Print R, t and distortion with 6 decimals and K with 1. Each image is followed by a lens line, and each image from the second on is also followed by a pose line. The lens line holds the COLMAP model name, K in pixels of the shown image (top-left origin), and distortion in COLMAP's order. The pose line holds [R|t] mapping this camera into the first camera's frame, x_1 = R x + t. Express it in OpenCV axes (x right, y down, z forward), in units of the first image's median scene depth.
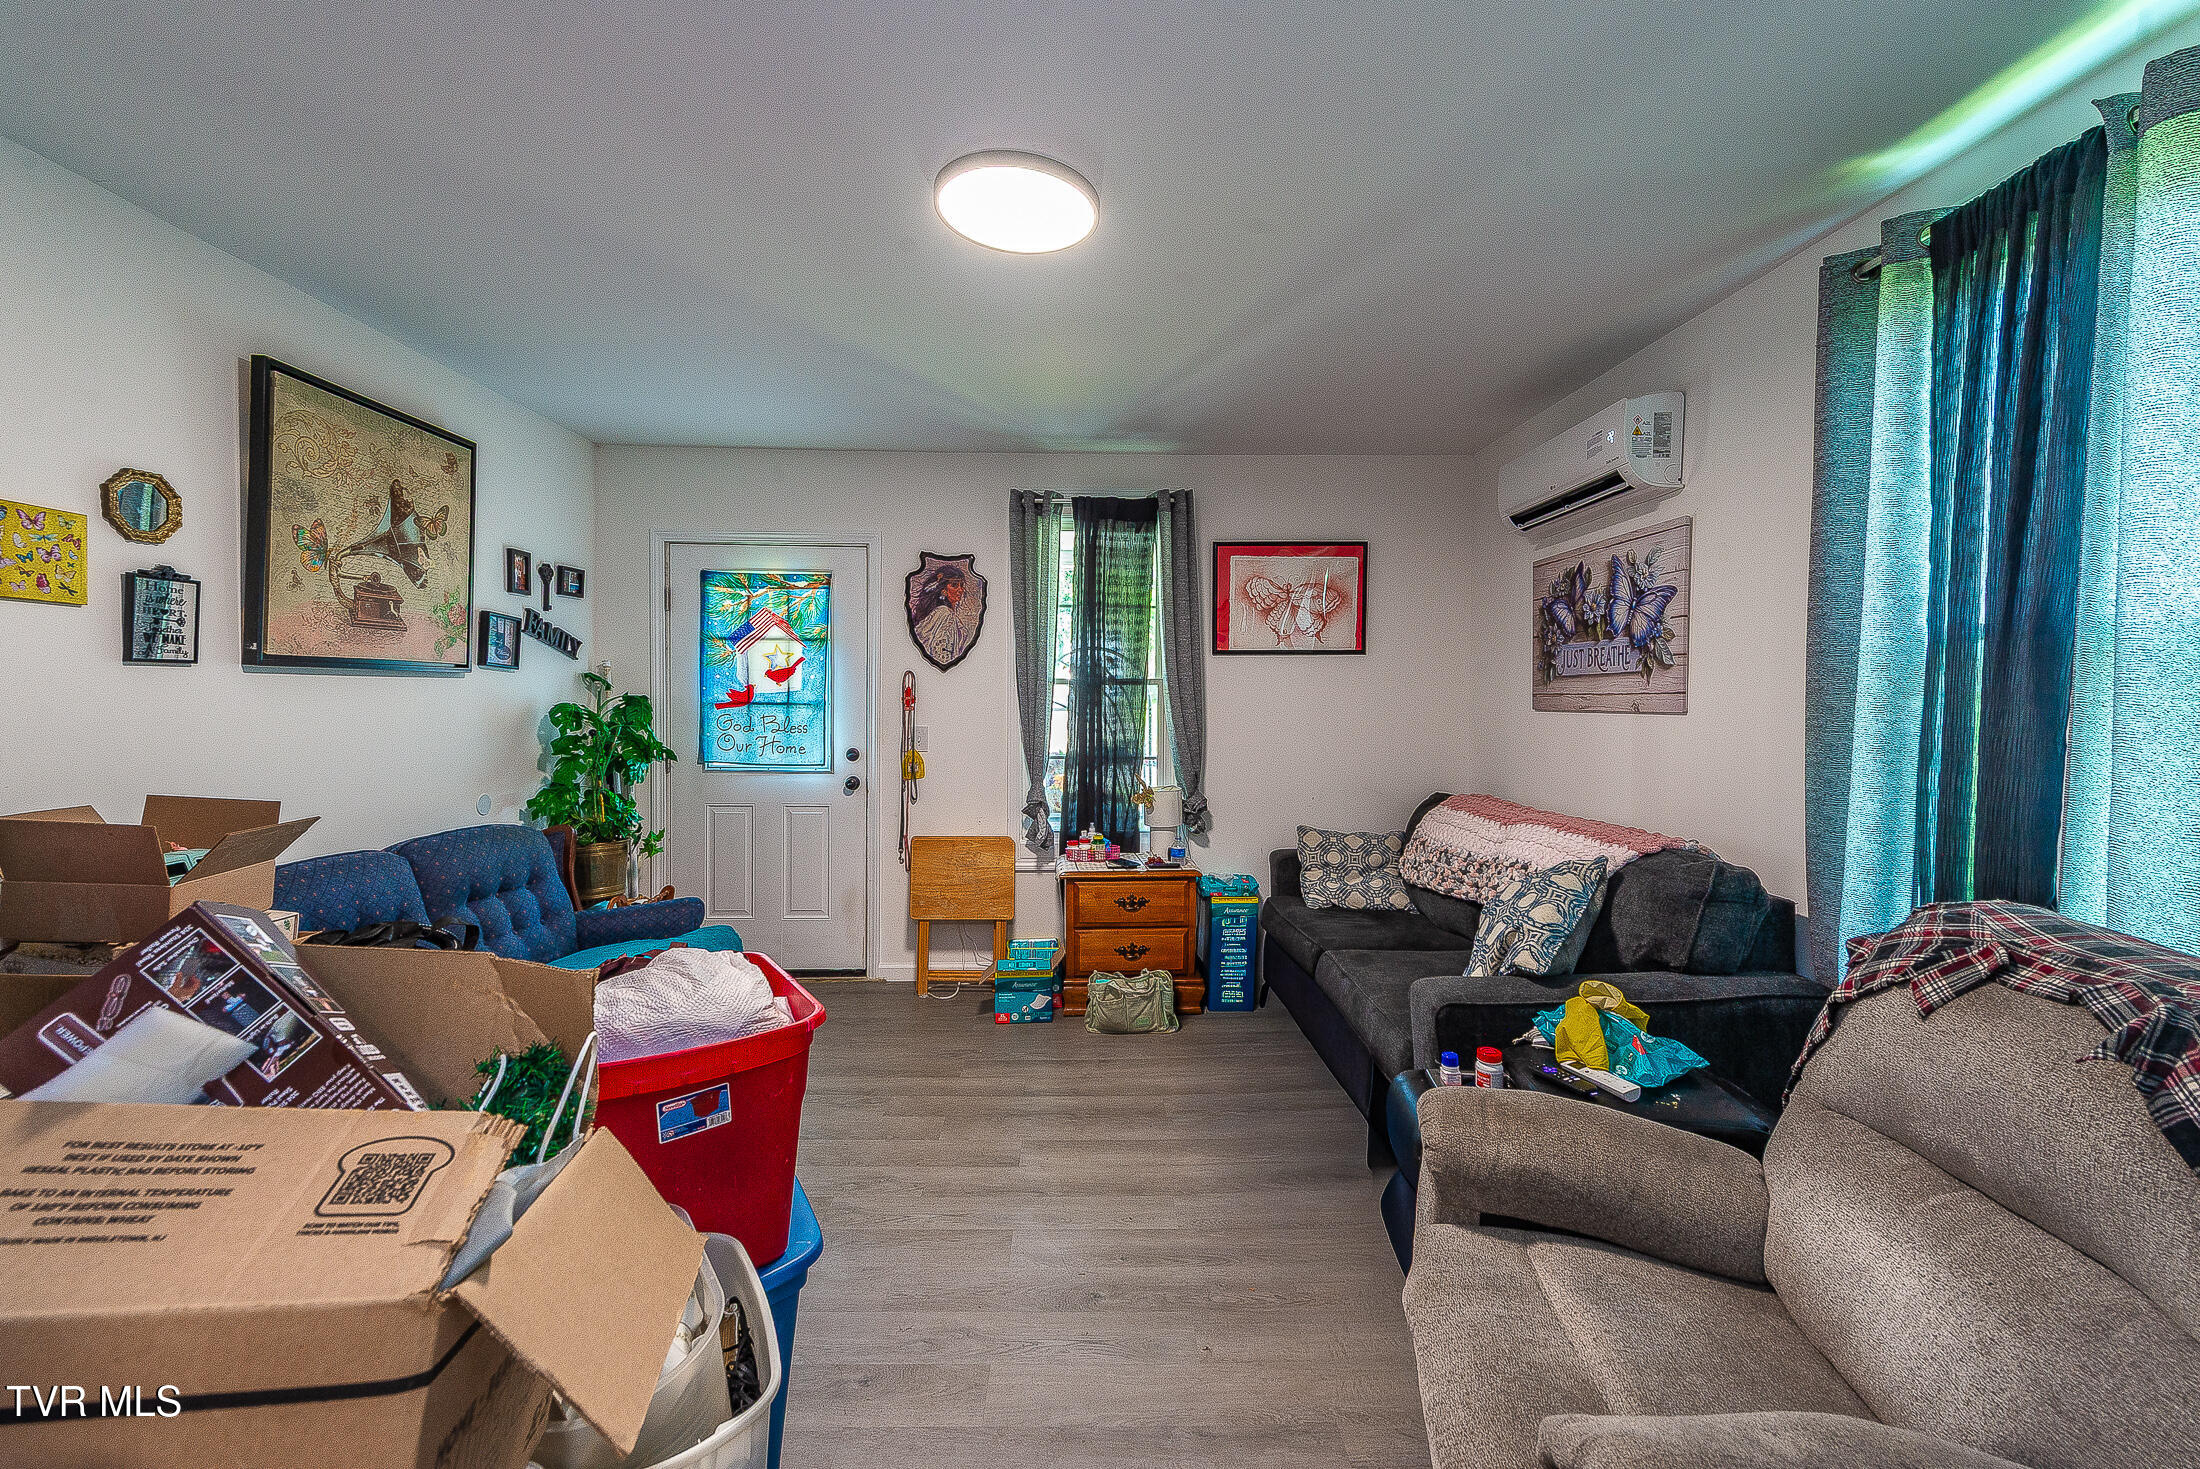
lens RADIAL K [[876.0, 0, 1101.2], [0, 876.0, 722.9], [0, 0, 1]] dist [0.018359, -0.004913]
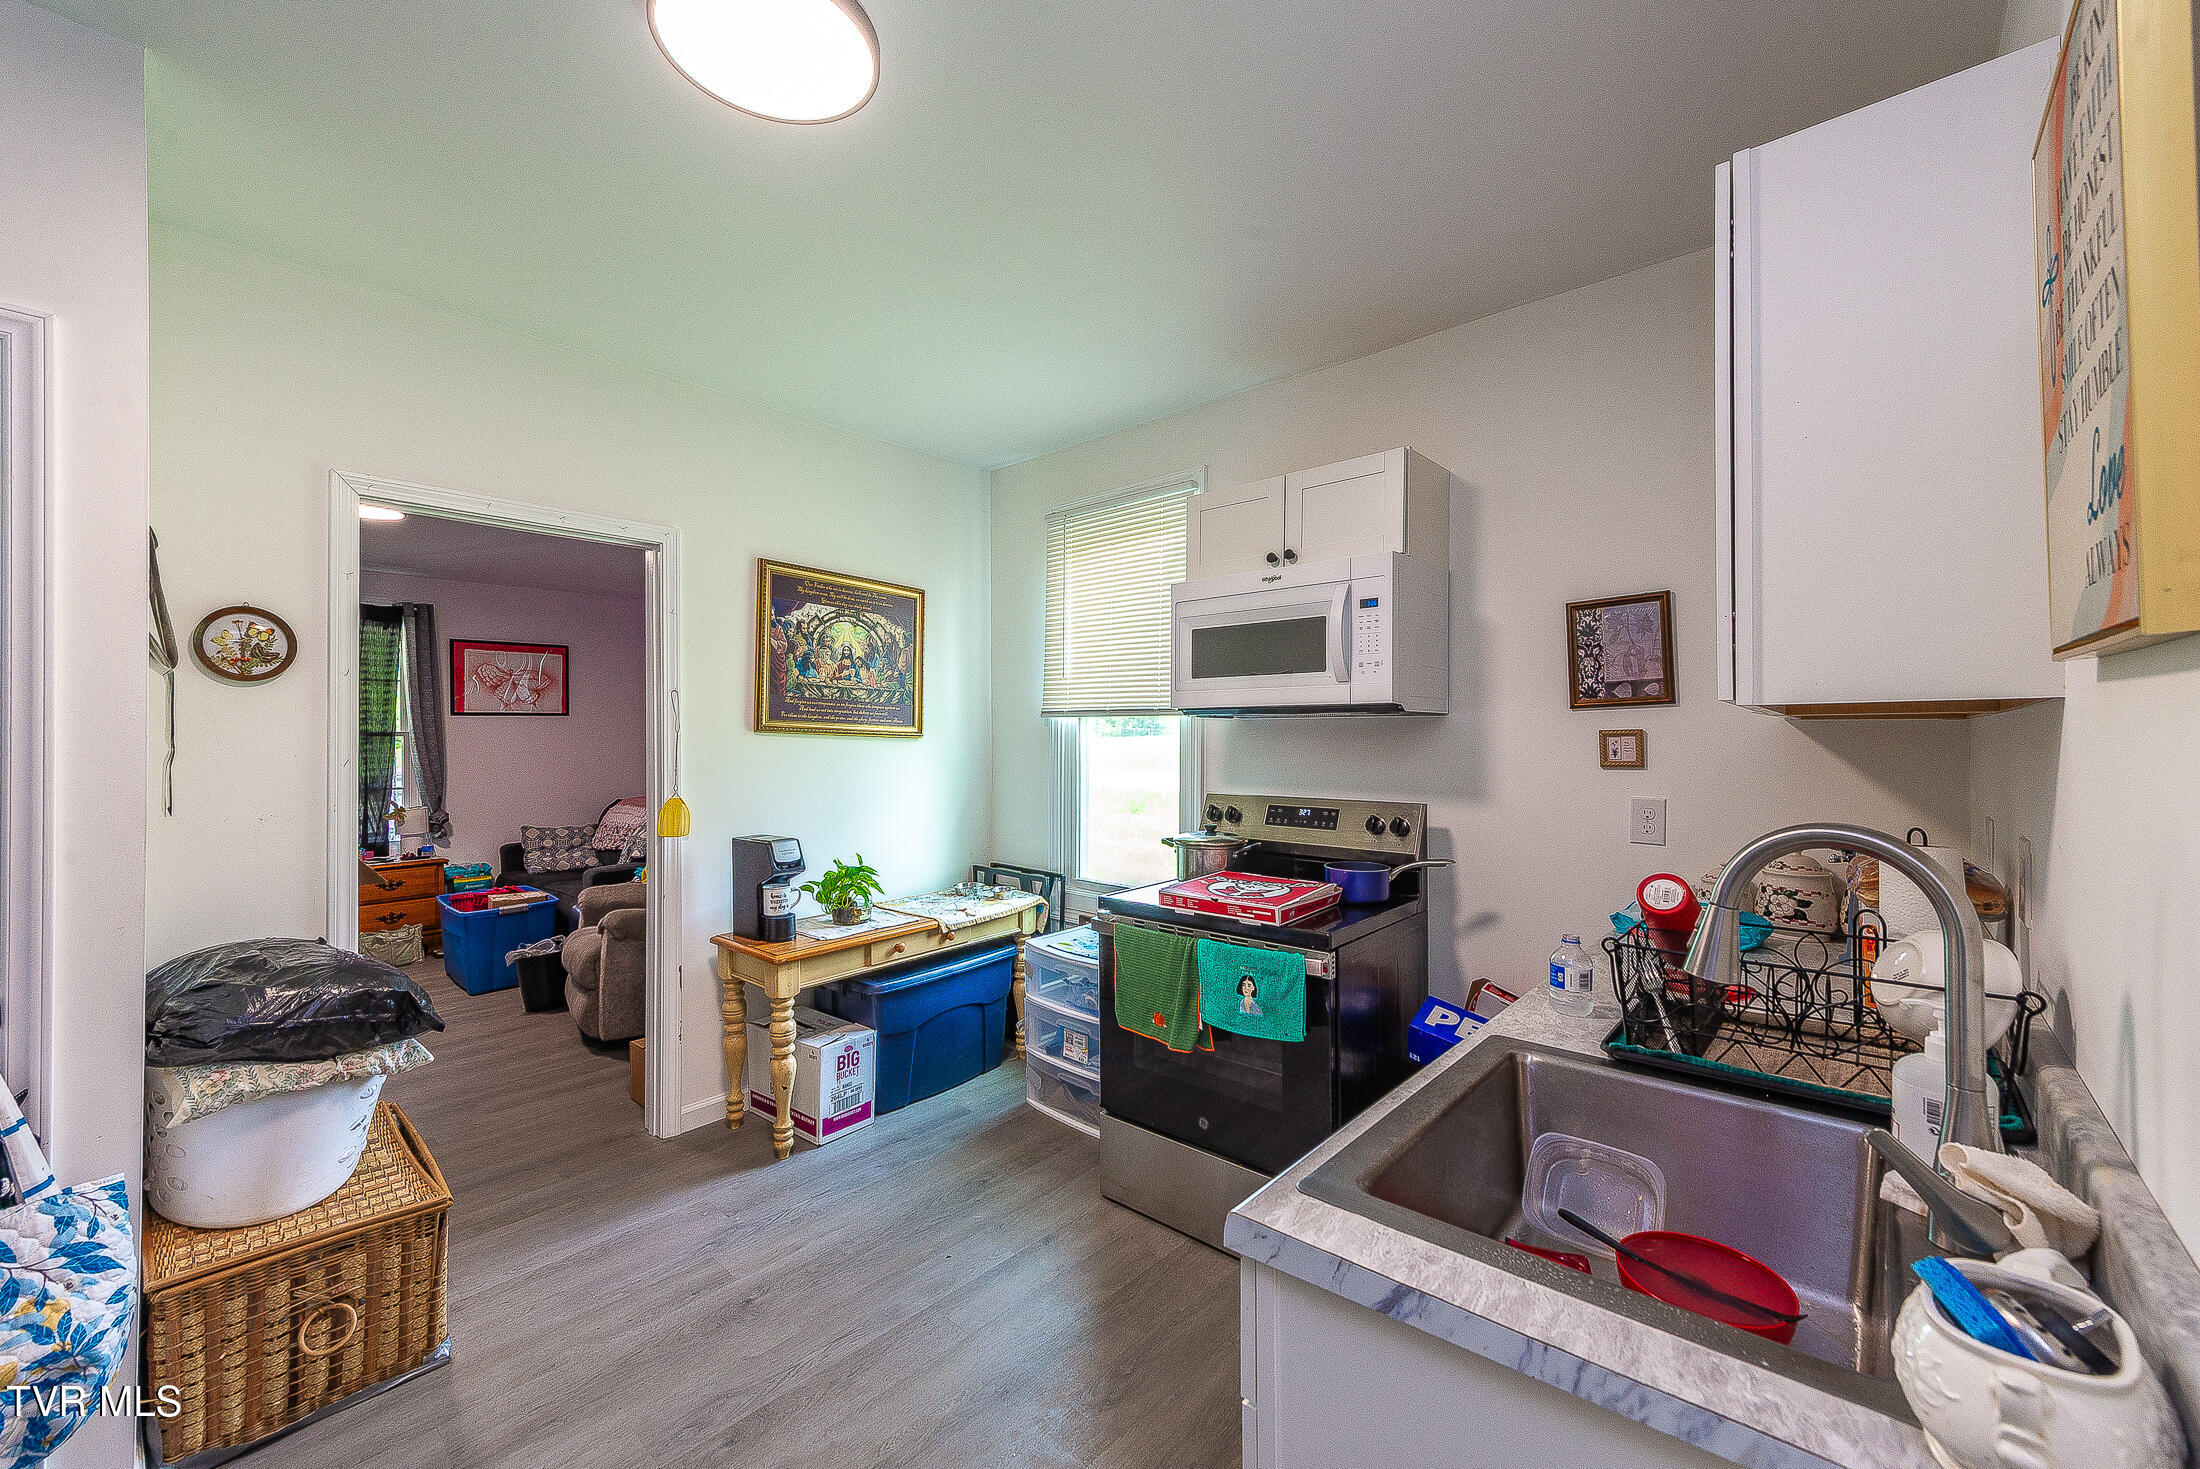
lens RADIAL K [[876.0, 0, 1089.3], [0, 876.0, 735.8], [0, 0, 1]] dist [0.018359, -0.004913]
pose [[0.696484, -0.007263, 0.717536, -0.194001], [0.032323, 0.999251, -0.021260, 0.022618], [-0.716844, 0.038001, 0.696197, -0.811199]]
